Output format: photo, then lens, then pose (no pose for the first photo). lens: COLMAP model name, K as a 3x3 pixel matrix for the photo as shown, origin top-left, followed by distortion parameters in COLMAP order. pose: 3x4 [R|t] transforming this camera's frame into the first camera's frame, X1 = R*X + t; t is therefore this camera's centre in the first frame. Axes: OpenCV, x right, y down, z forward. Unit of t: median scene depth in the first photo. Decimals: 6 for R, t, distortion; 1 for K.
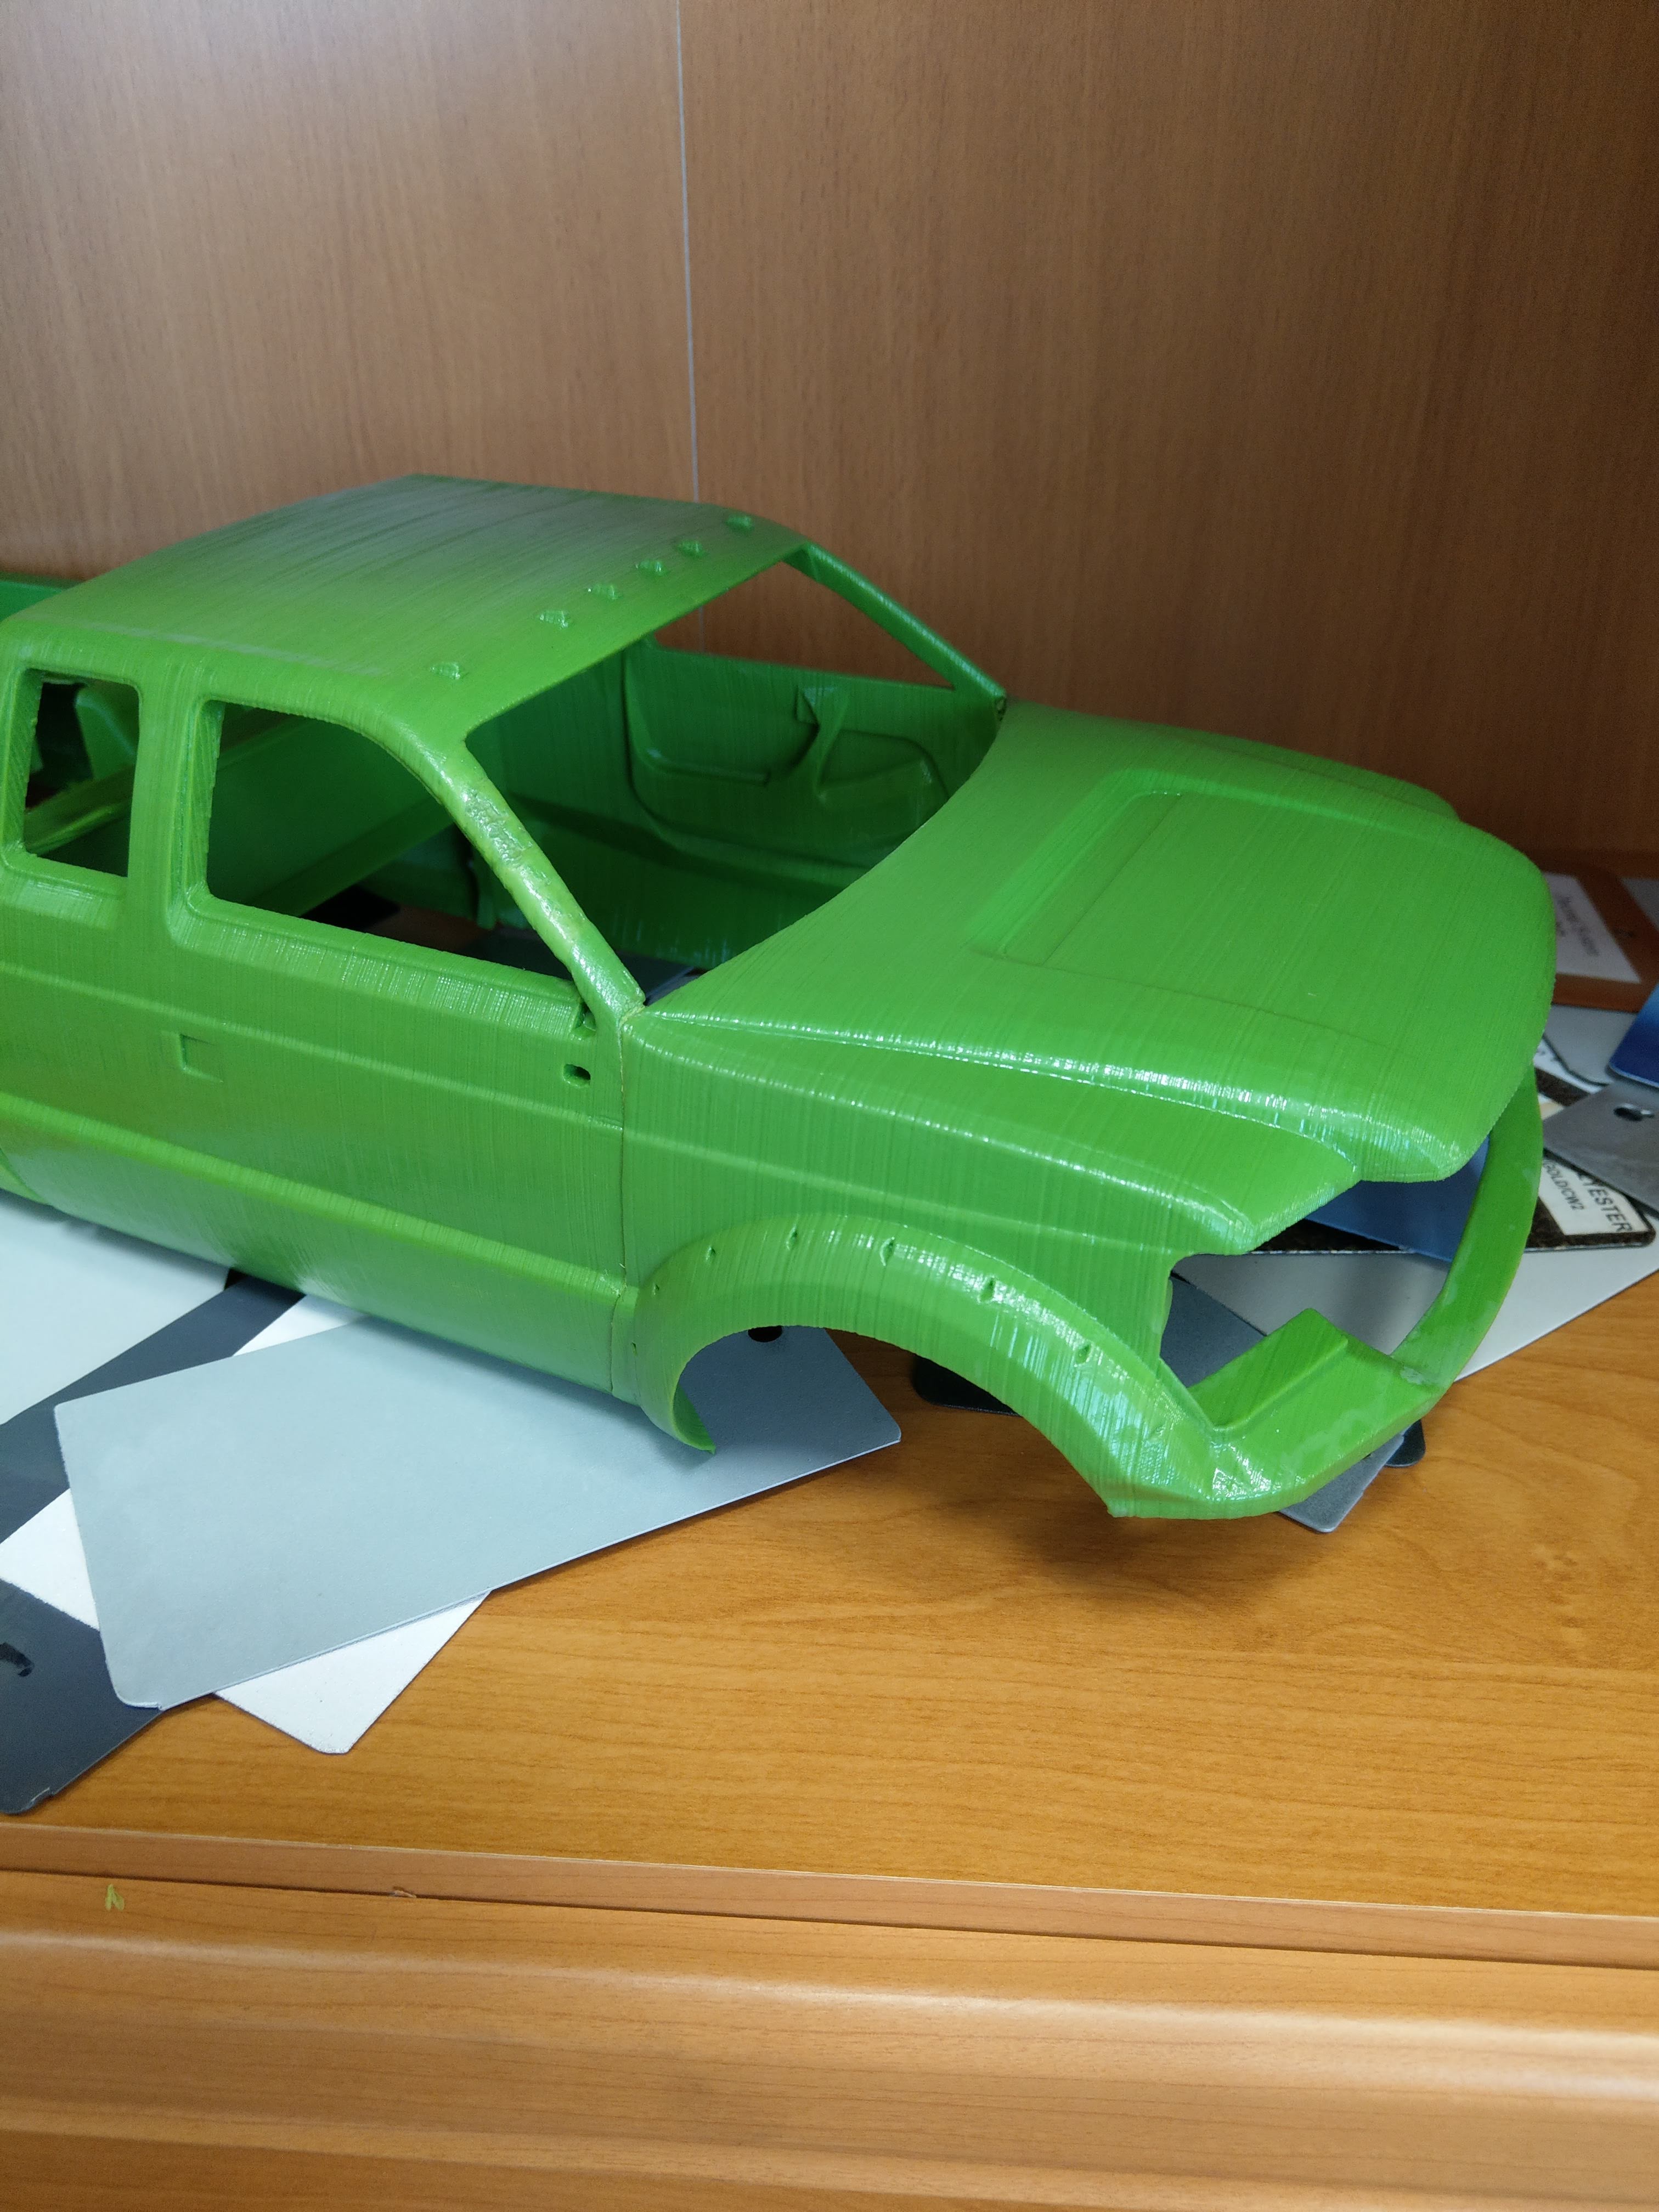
lens RADIAL K [[1720.6, 0, 810.9], [0, 1720.6, 1112.1], [0, 0, 1]] dist [-0.011160, -0.003075]
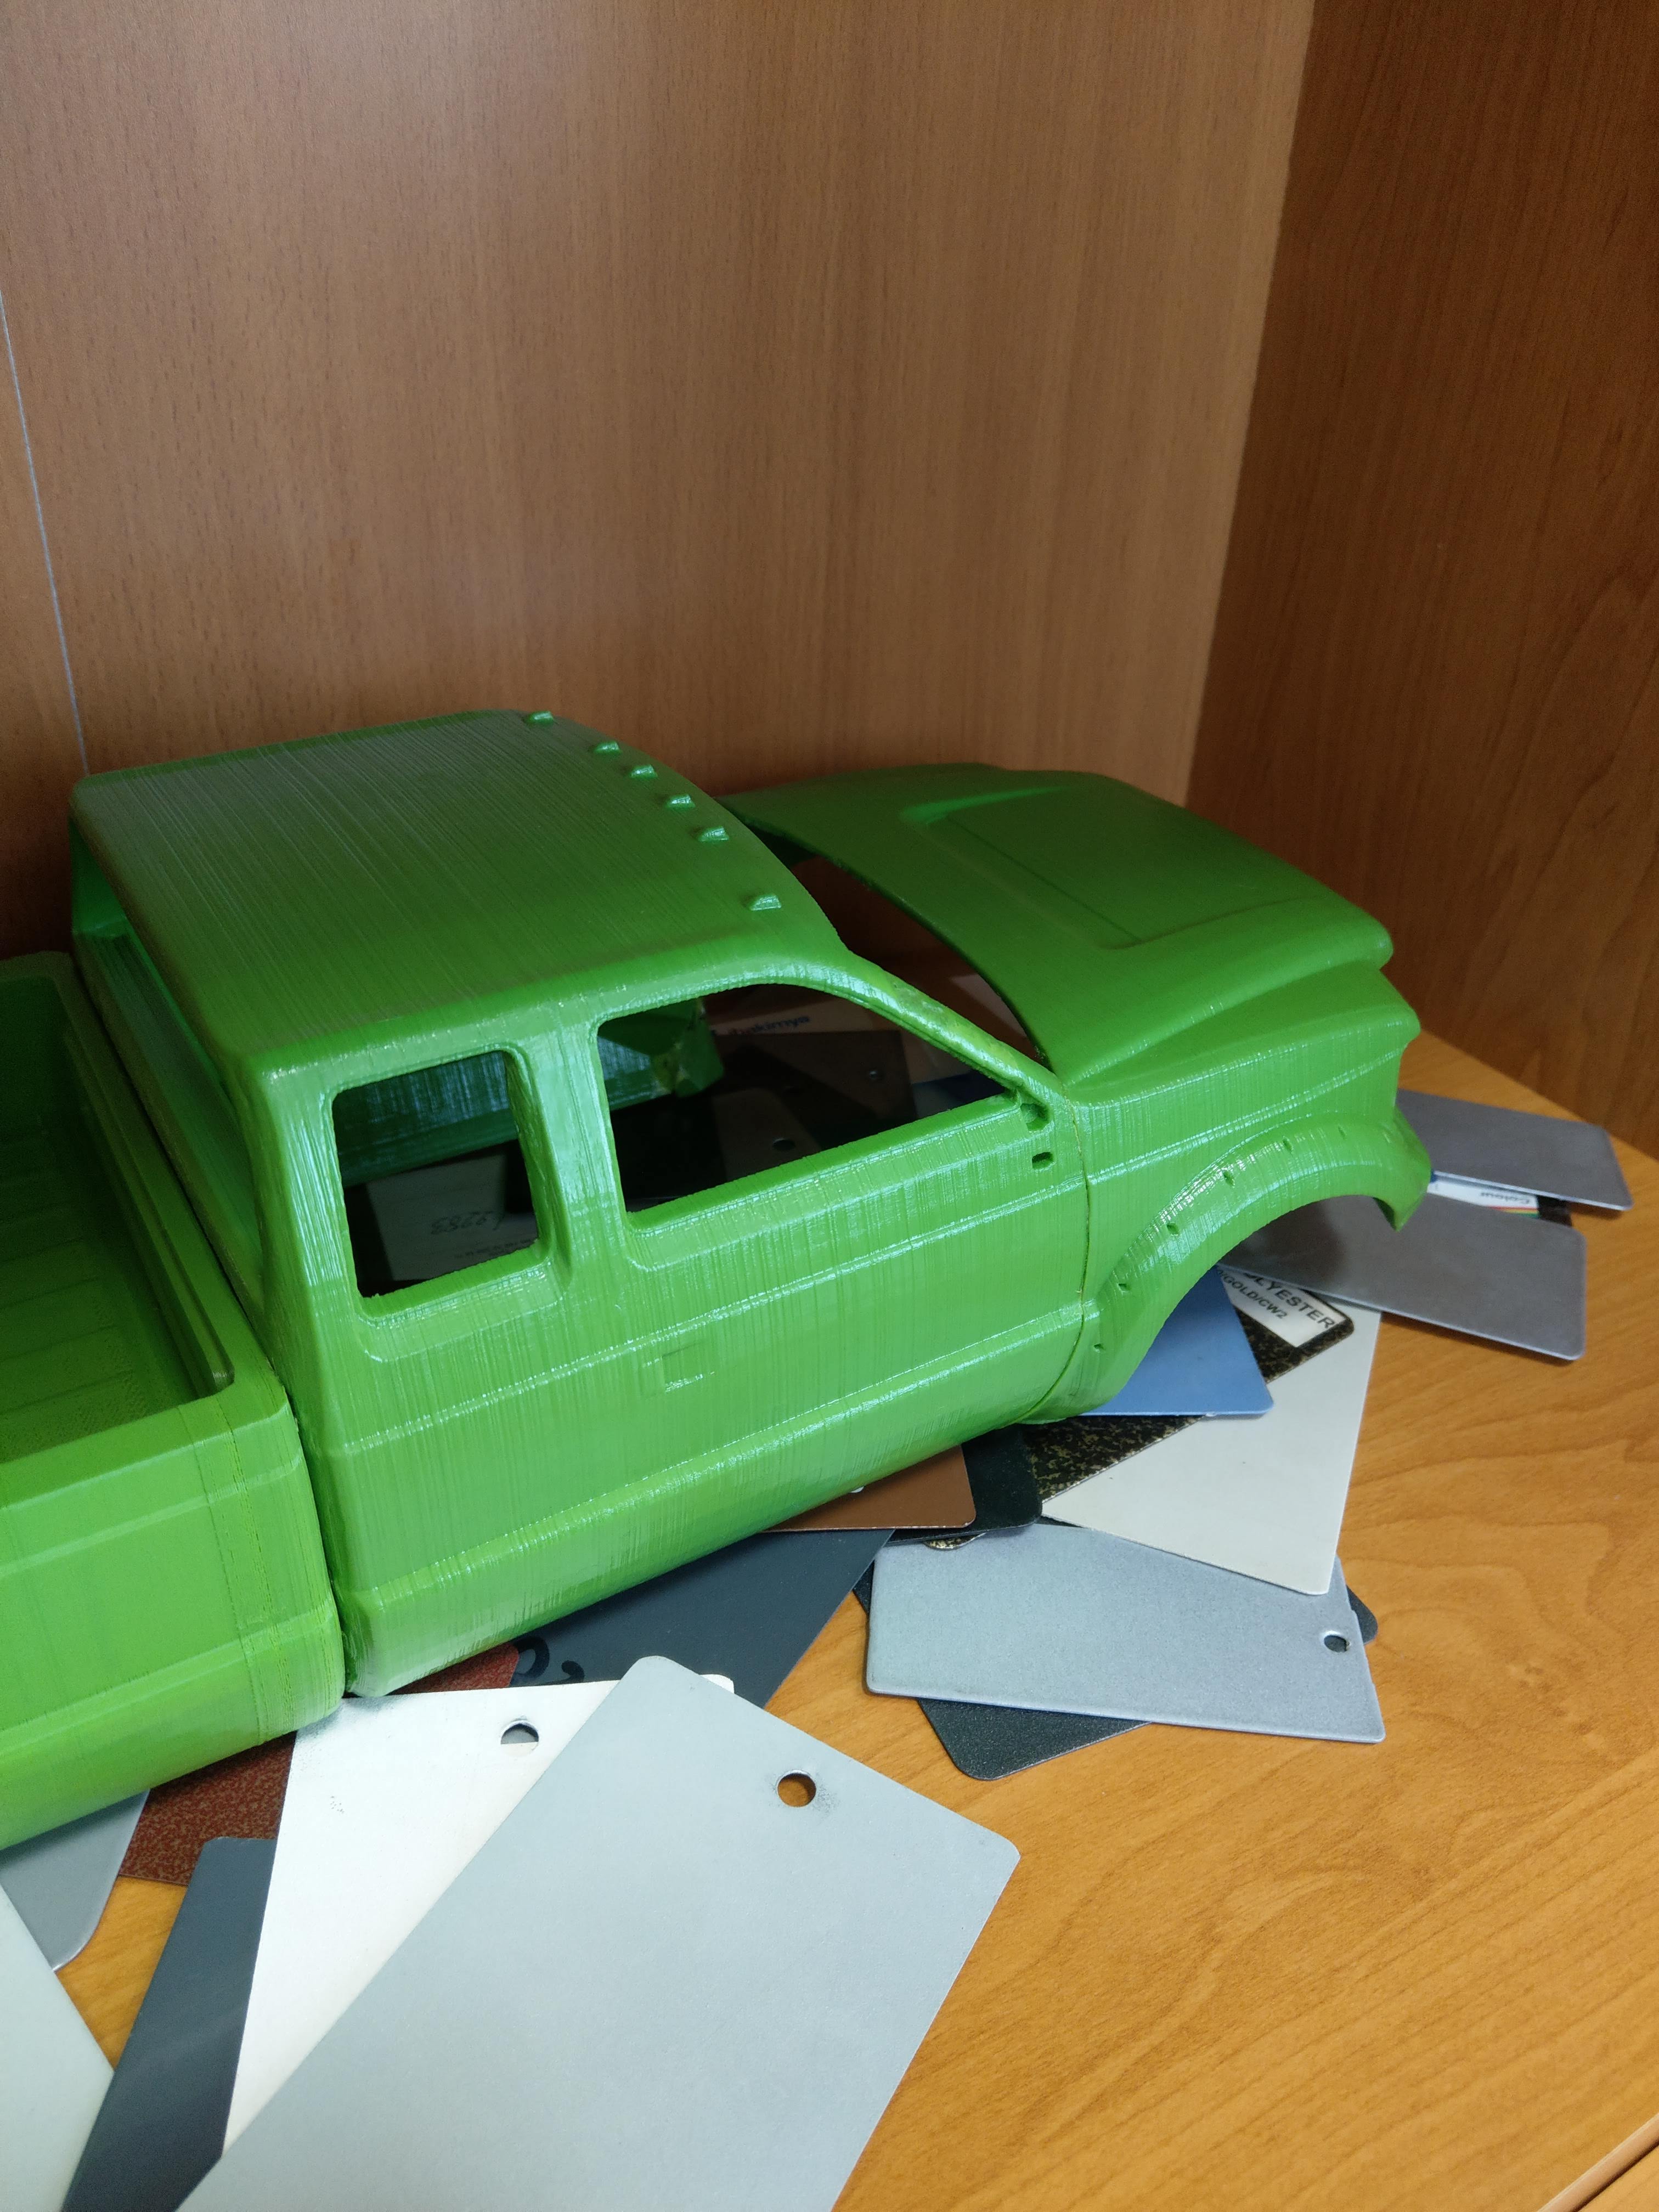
lens RADIAL K [[1720.6, 0, 810.9], [0, 1720.6, 1112.1], [0, 0, 1]] dist [-0.011160, -0.003075]
pose [[0.810915, -0.279888, 0.513886, -0.464551], [0.265396, 0.958590, 0.103300, -0.364866], [-0.521518, 0.052615, 0.851616, 0.266611]]
